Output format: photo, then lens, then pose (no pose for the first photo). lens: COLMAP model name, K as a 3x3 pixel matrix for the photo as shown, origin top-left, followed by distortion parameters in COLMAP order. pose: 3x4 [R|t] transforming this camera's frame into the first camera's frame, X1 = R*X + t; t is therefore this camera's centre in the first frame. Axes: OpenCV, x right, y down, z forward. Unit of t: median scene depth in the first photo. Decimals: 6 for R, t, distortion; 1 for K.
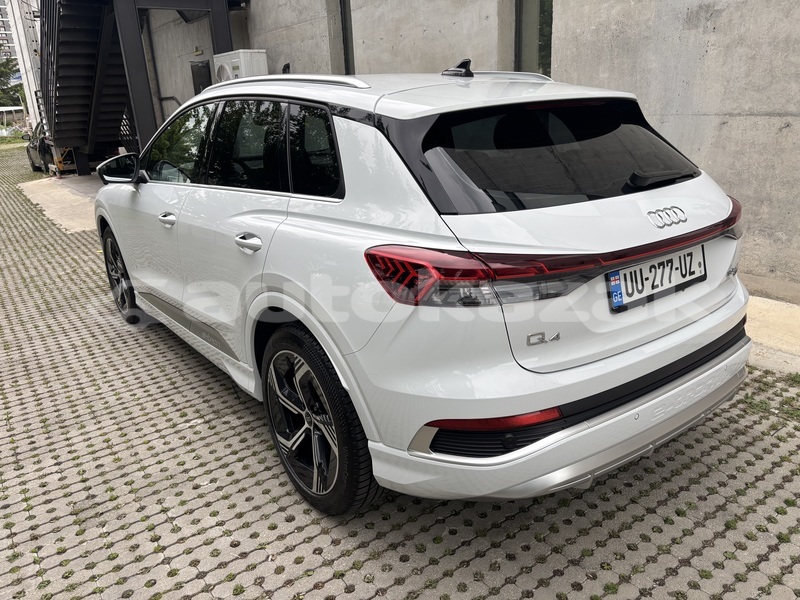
lens RADIAL K [[602.2, 0, 400.0], [0, 602.2, 300.0], [0, 0, 1]] dist [0.001678, -0.006500]
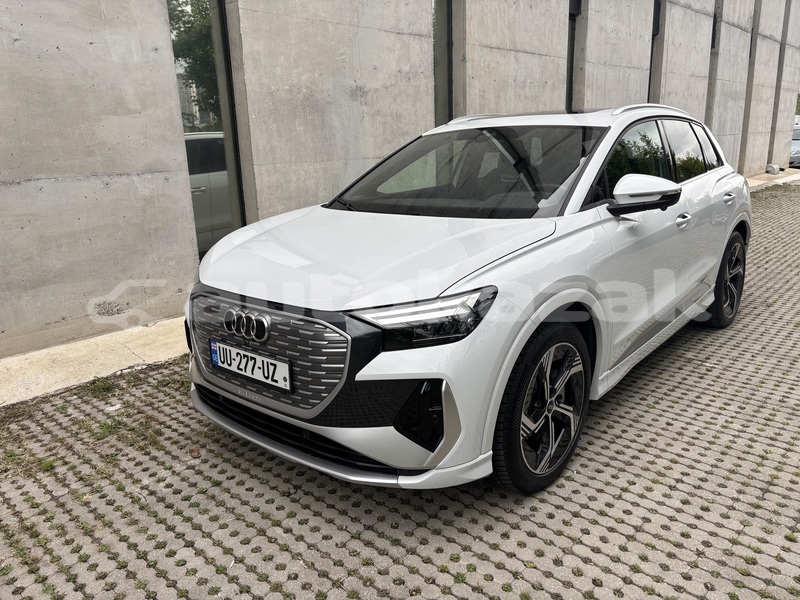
lens RADIAL K [[602.2, 0, 400.0], [0, 602.2, 300.0], [0, 0, 1]] dist [0.001678, -0.006500]
pose [[-0.196667, -0.196204, 0.960638, -0.939675], [0.348839, 0.901661, 0.255575, -0.316584], [-0.916315, 0.385371, -0.108883, 1.126232]]
